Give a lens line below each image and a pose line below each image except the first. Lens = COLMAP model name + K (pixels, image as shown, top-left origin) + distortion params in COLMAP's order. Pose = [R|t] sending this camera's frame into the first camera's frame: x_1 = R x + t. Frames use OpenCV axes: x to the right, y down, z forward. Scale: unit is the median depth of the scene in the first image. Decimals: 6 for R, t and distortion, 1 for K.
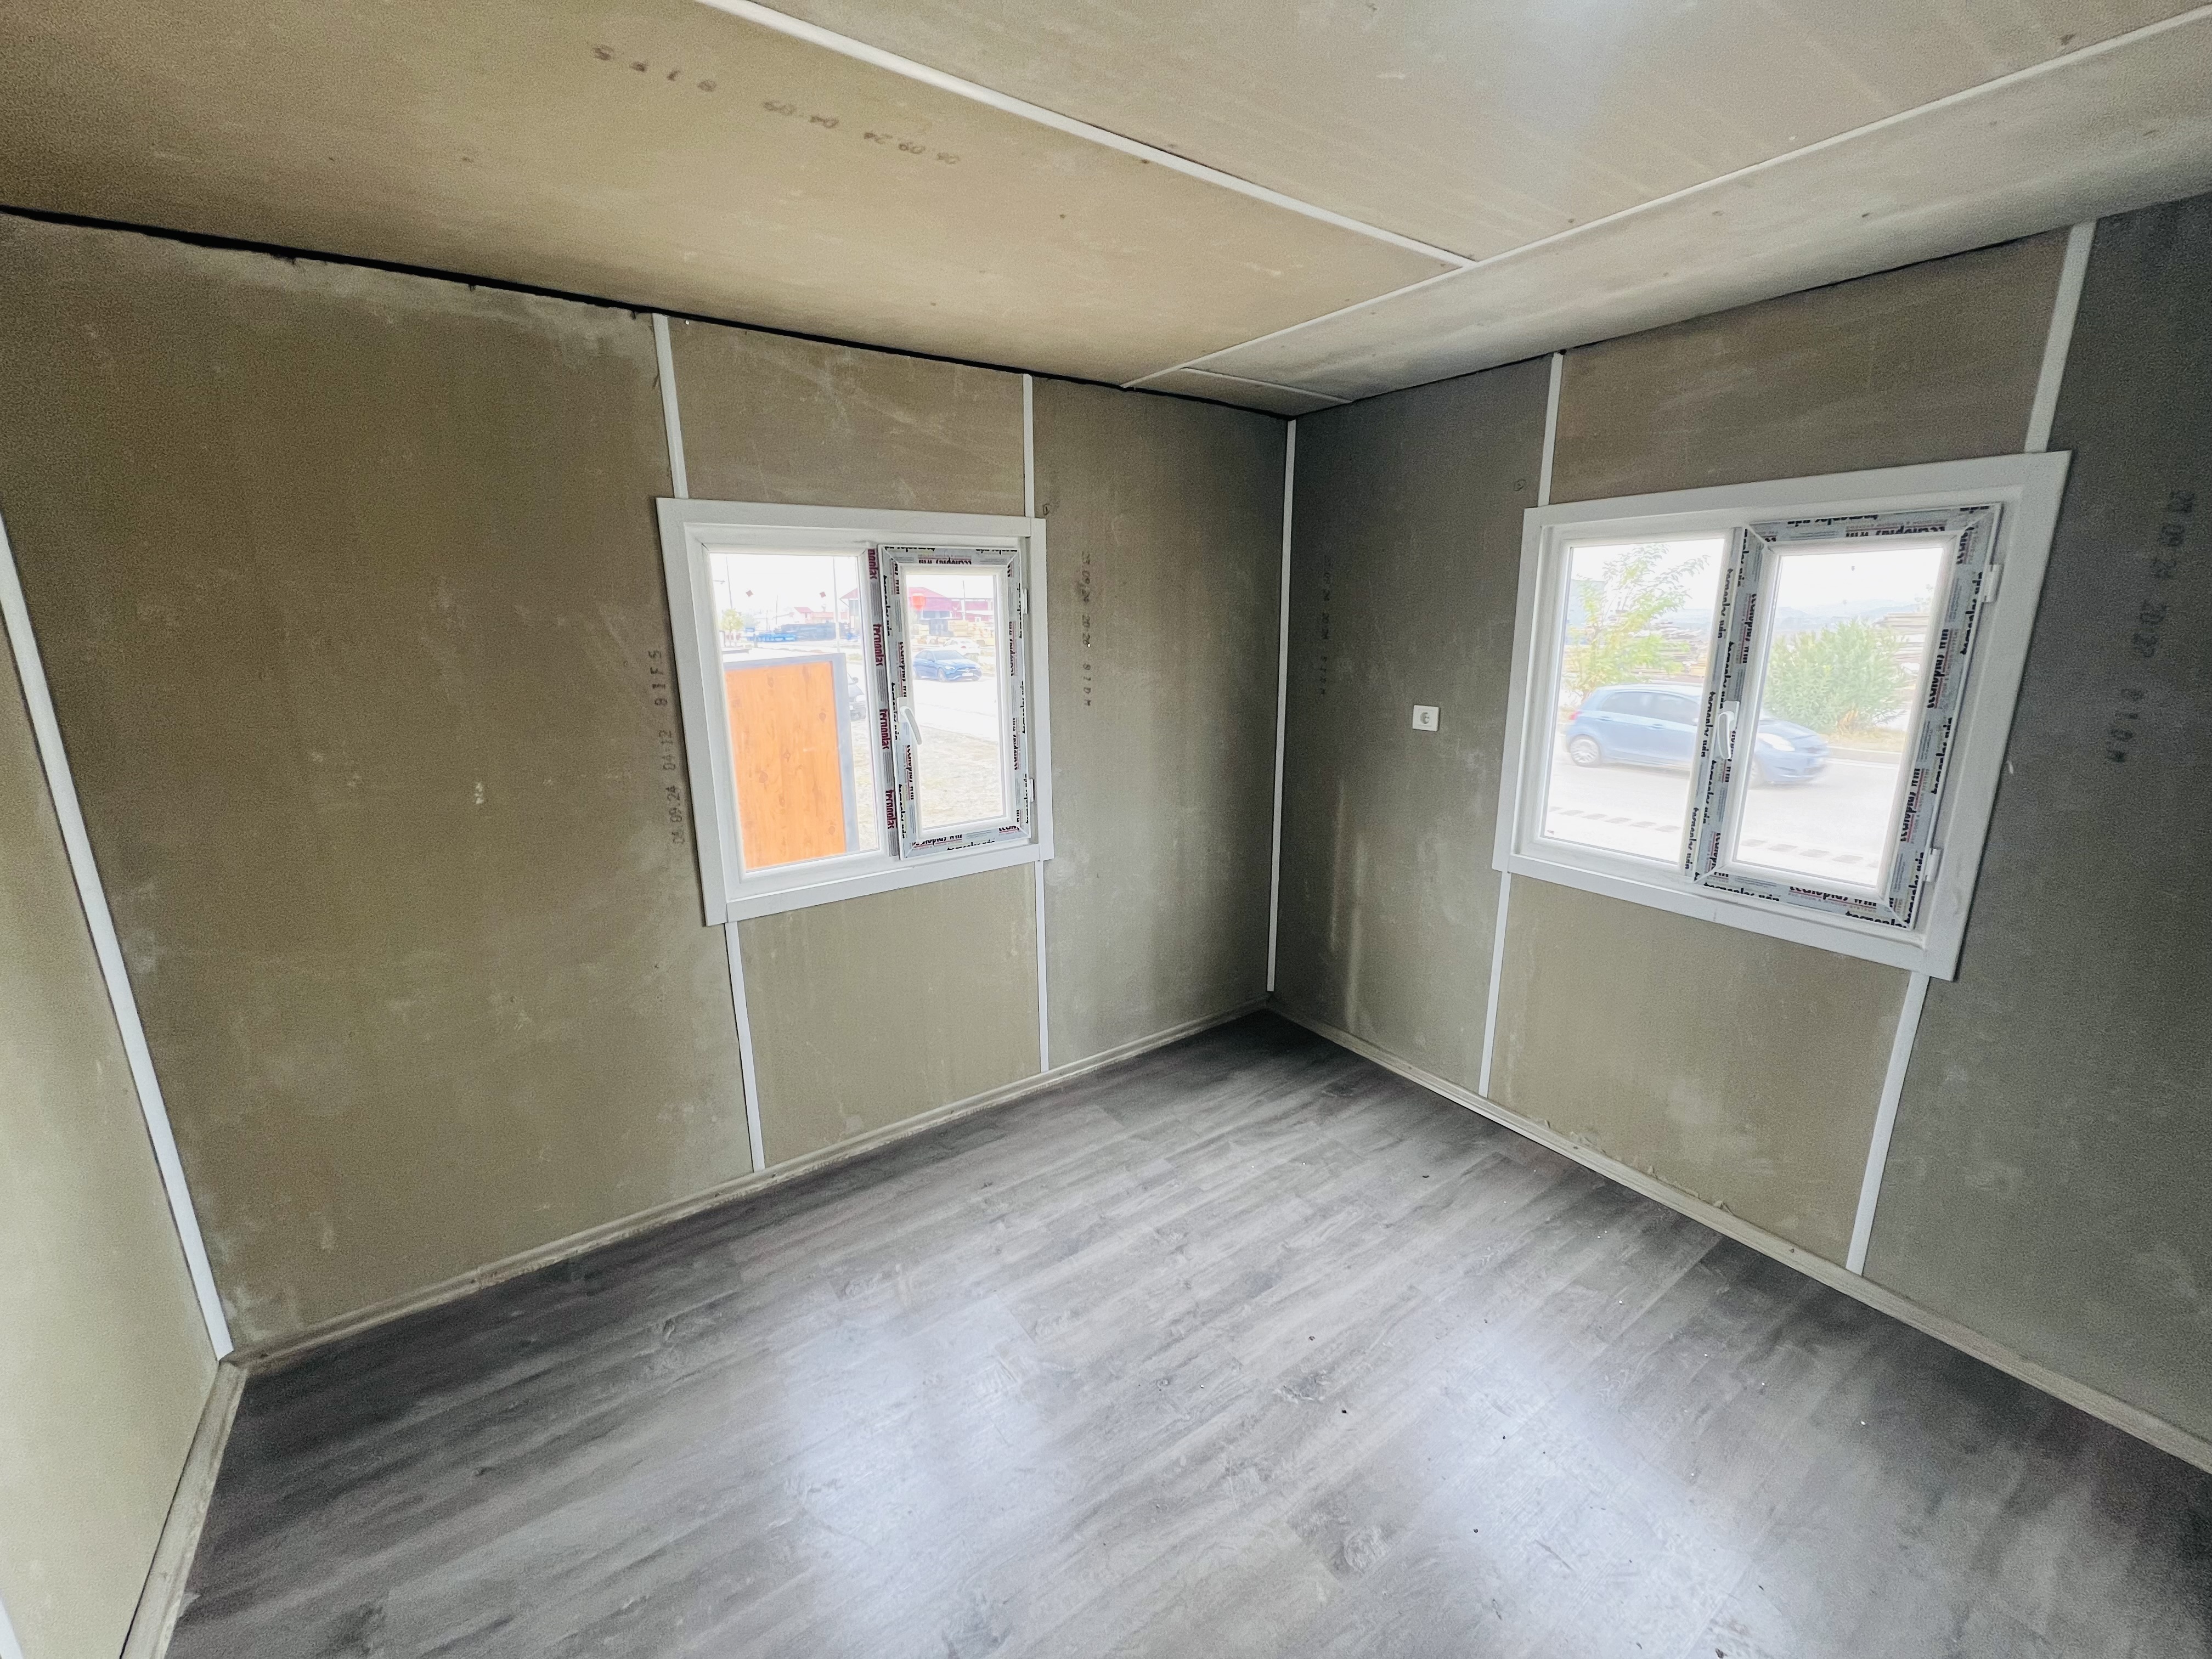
lens RADIAL K [[882.0, 0, 1101.8], [0, 882.0, 823.4], [0, 0, 1]] dist [-0.002384, 0.000451]
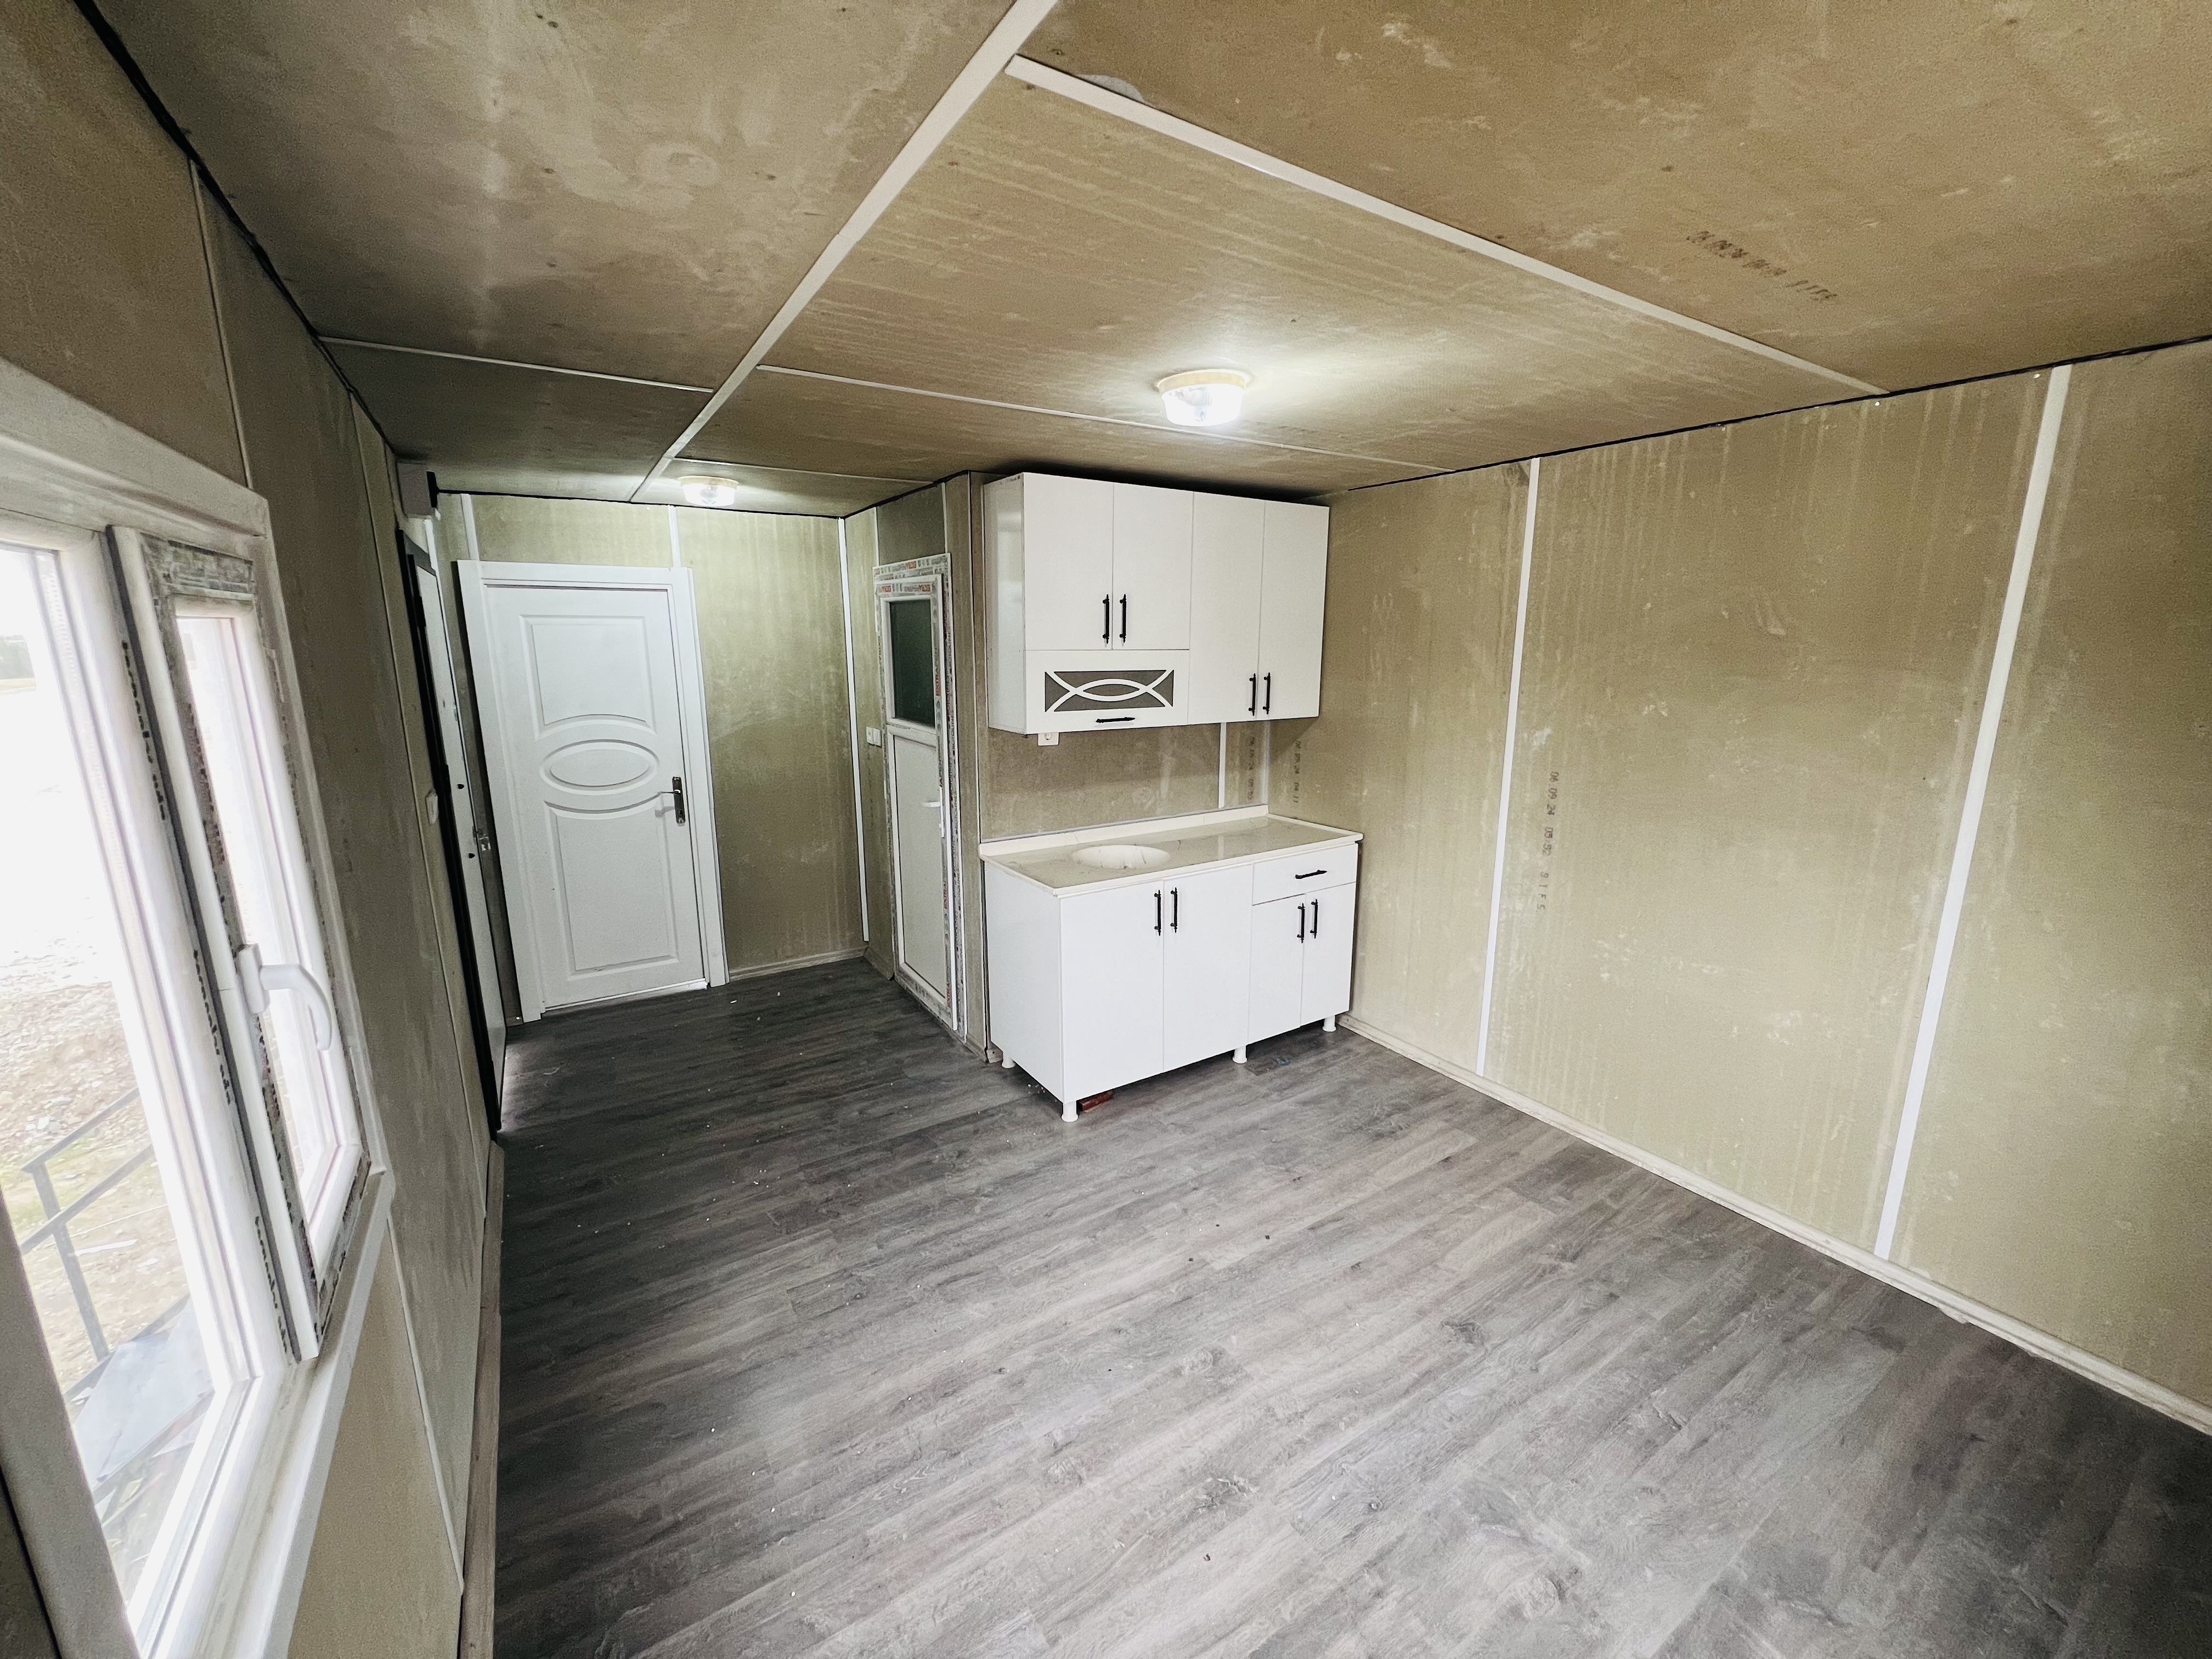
lens RADIAL K [[882.0, 0, 1102.1], [0, 882.0, 823.9], [0, 0, 1]] dist [-0.002384, 0.000451]
pose [[-0.999291, 0.004588, 0.037380, 0.277952], [0.020378, 0.900566, 0.434241, -0.365942], [-0.031671, 0.434694, -0.900021, 1.326838]]
